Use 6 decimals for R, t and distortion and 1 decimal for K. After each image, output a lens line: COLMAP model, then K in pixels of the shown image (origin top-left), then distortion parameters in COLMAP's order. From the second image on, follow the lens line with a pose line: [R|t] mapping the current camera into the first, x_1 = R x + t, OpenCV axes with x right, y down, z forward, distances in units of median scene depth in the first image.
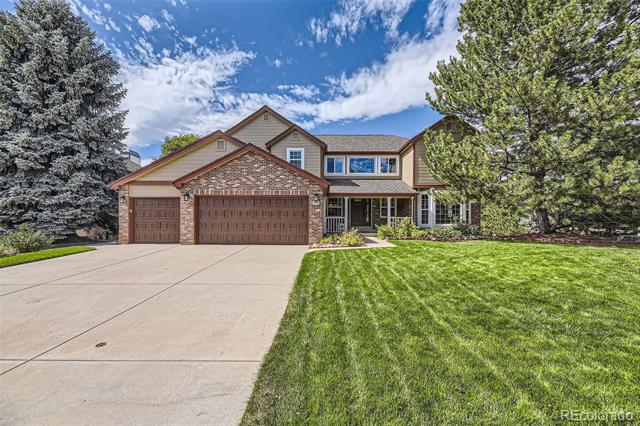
lens RADIAL K [[262.7, 0, 320.4], [0, 262.7, 221.0], [0, 0, 1]] dist [0.000813, 0.000169]
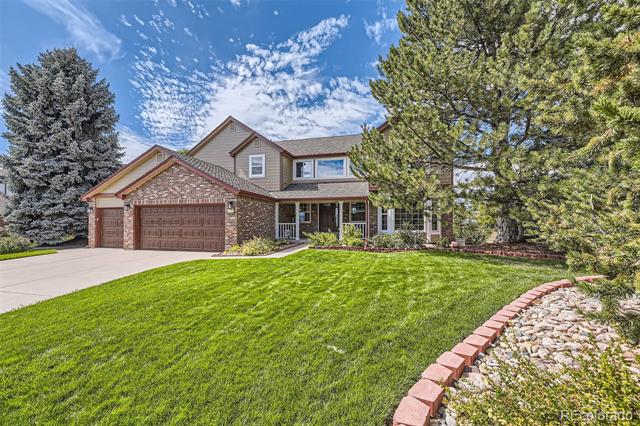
lens RADIAL K [[262.7, 0, 320.4], [0, 262.7, 221.0], [0, 0, 1]] dist [0.000813, 0.000169]
pose [[0.971557, -0.005487, -0.236741, 0.505967], [0.003846, 0.999965, -0.007393, -0.019049], [0.236773, 0.006273, 0.971545, 0.102783]]
